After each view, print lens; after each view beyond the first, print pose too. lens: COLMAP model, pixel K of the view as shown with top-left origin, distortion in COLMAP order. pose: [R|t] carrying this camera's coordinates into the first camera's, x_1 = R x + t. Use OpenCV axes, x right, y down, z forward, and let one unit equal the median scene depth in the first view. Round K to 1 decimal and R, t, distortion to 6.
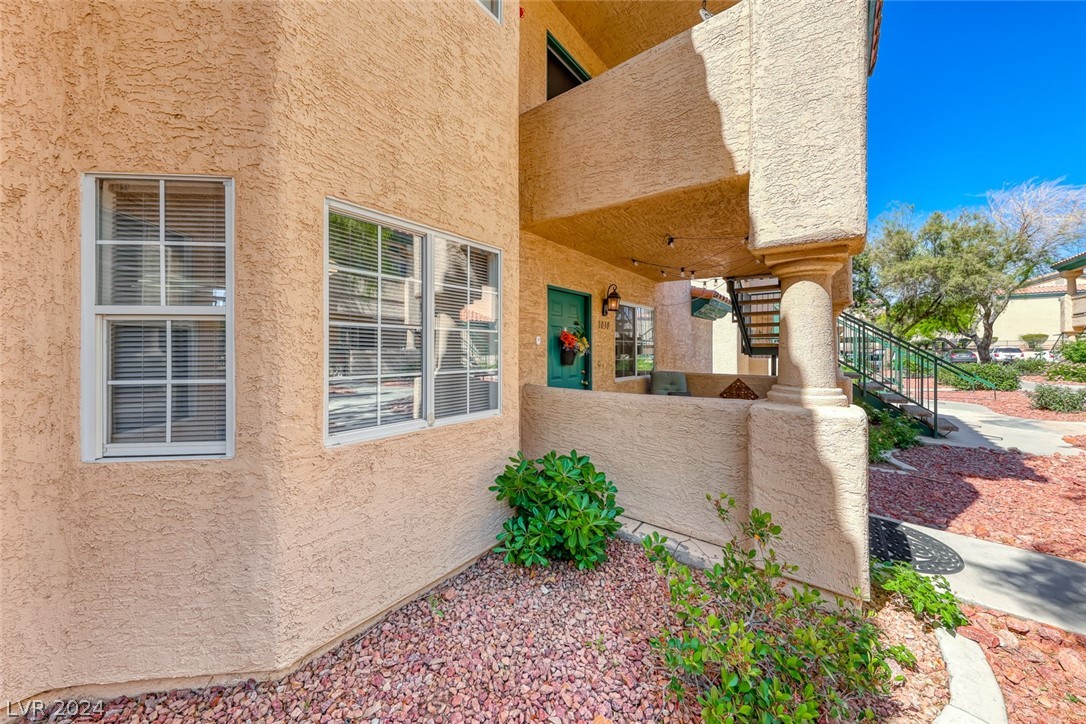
lens RADIAL K [[379.0, 0, 540.8], [0, 379.0, 359.2], [0, 0, 1]] dist [0.000285, -0.000250]
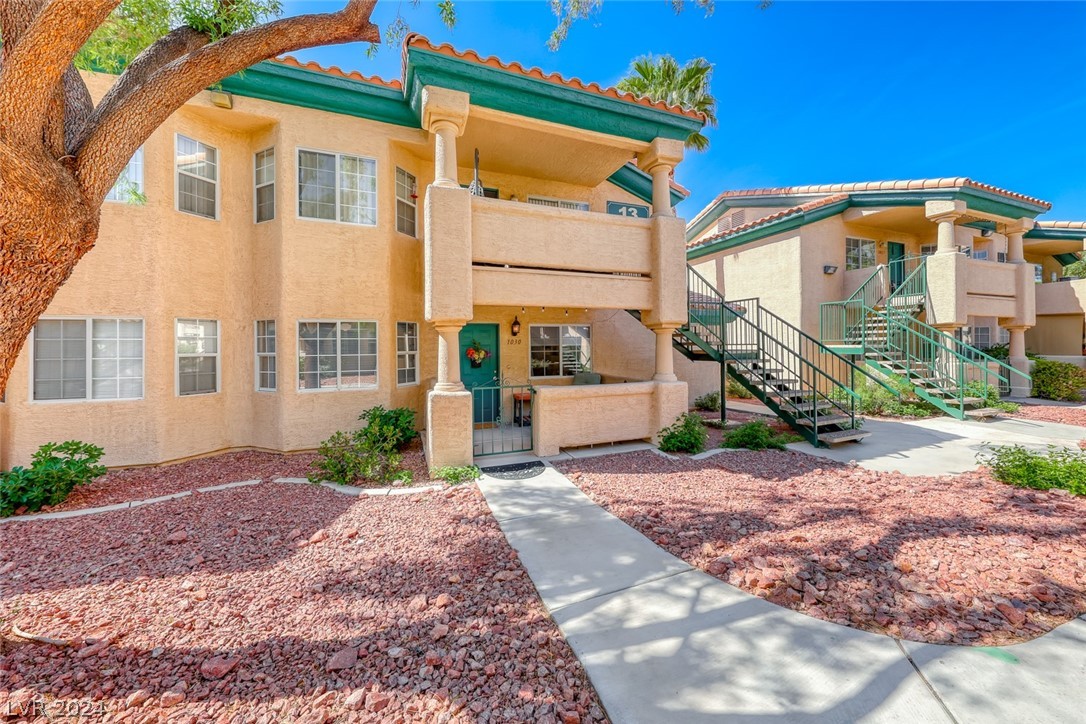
lens RADIAL K [[379.0, 0, 540.8], [0, 379.0, 359.2], [0, 0, 1]] dist [0.000285, -0.000250]
pose [[0.868645, 0.006929, -0.495387, 3.204974], [-0.001685, 0.999938, 0.011031, -0.114744], [0.495433, -0.008747, 0.868602, -0.931770]]
